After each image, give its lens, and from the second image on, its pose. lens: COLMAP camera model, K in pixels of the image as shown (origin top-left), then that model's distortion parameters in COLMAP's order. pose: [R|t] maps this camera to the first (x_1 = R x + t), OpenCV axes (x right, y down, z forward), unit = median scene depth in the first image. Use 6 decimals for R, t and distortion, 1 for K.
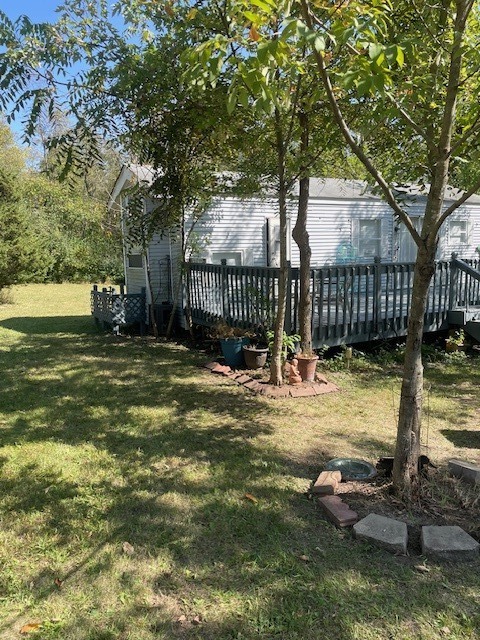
lens RADIAL K [[258.6, 0, 260.1], [0, 258.6, 314.5], [0, 0, 1]] dist [-0.042132, 0.000587]
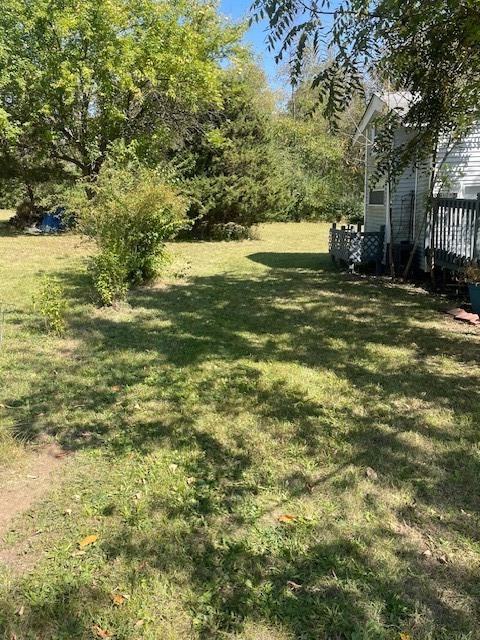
lens RADIAL K [[258.6, 0, 260.1], [0, 258.6, 314.5], [0, 0, 1]] dist [-0.042132, 0.000587]
pose [[0.928729, 0.093850, -0.358684, -0.559453], [-0.060711, 0.992870, 0.102587, 0.173059], [0.365754, -0.073500, 0.927805, -0.096992]]
